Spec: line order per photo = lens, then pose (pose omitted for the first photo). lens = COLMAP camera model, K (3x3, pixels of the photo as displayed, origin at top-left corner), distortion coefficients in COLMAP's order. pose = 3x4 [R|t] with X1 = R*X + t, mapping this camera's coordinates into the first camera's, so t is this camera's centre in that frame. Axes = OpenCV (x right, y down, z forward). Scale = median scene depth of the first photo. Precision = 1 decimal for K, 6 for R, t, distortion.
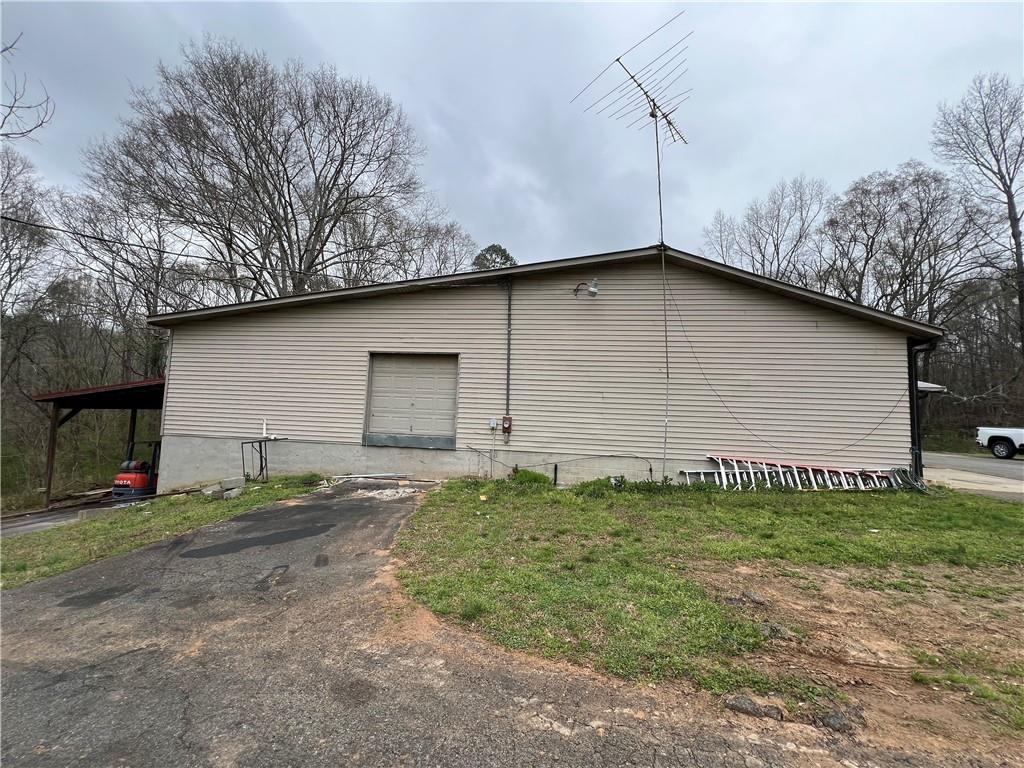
lens RADIAL K [[407.4, 0, 512.2], [0, 407.4, 381.7], [0, 0, 1]] dist [0.000325, -0.000019]
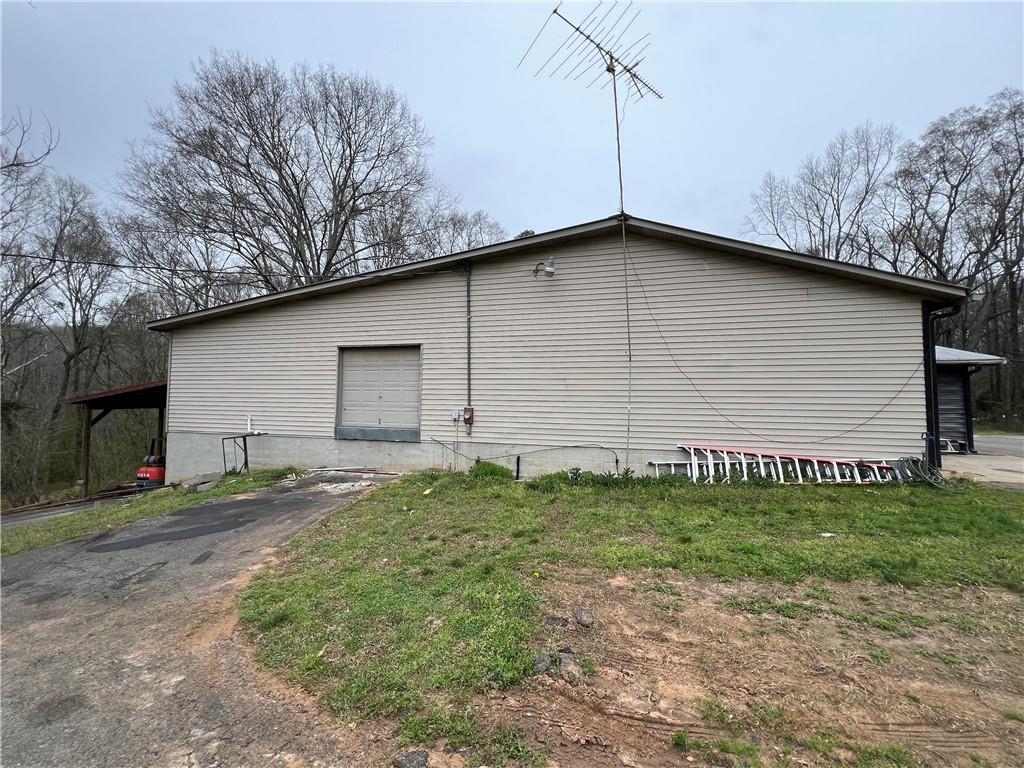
lens RADIAL K [[407.4, 0, 512.3], [0, 407.4, 381.0], [0, 0, 1]] dist [0.000325, -0.000019]
pose [[0.991152, -0.032965, -0.128576, 0.224010], [0.036589, 0.998994, 0.025926, 0.002162], [0.127592, -0.030402, 0.991361, 0.058117]]
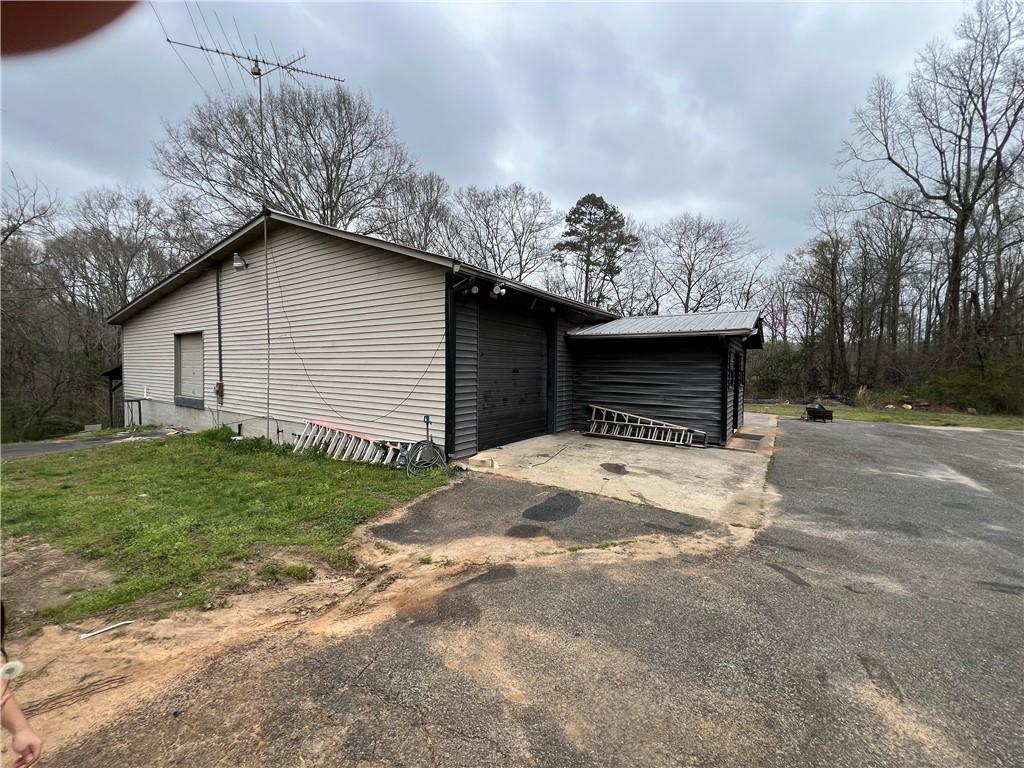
lens RADIAL K [[407.4, 0, 511.7], [0, 407.4, 382.1], [0, 0, 1]] dist [0.000325, -0.000019]
pose [[0.896201, -0.011514, -0.443500, 1.316585], [0.052615, 0.995367, 0.080480, 0.035811], [0.440518, -0.095461, 0.892654, 0.326318]]
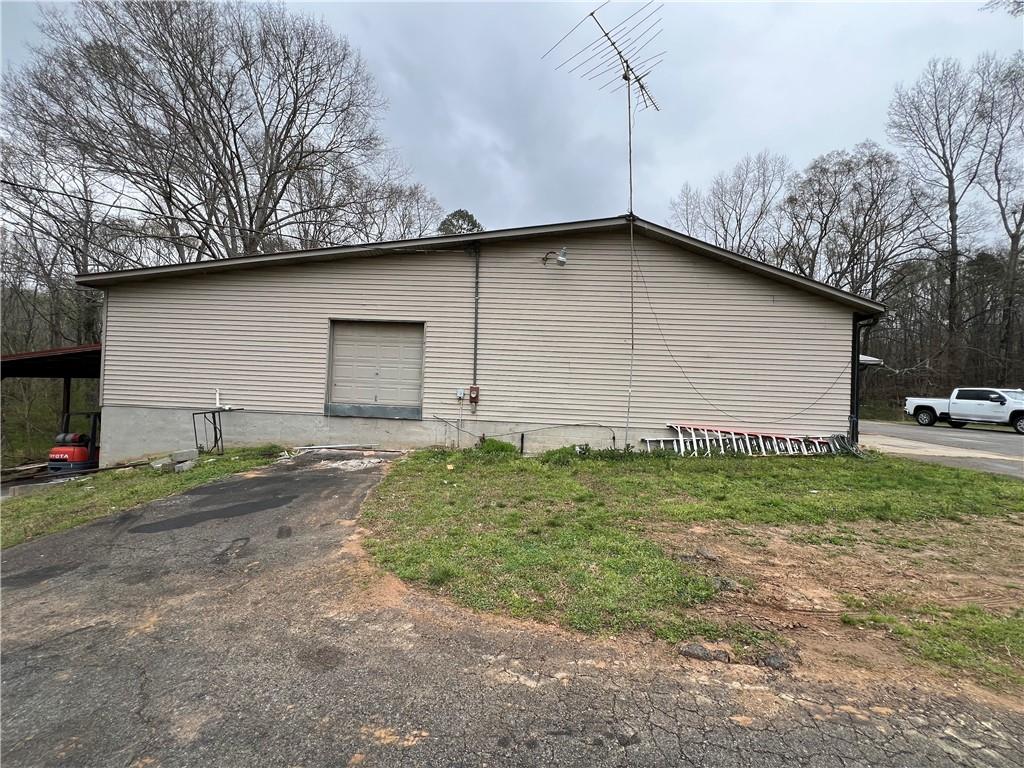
lens RADIAL K [[407.4, 0, 512.2], [0, 407.4, 381.4], [0, 0, 1]] dist [0.000325, -0.000019]
pose [[0.996675, 0.003126, 0.081425, -0.001529], [-0.008891, 0.997470, 0.070534, 0.002157], [-0.080998, -0.071023, 0.994181, 0.004213]]
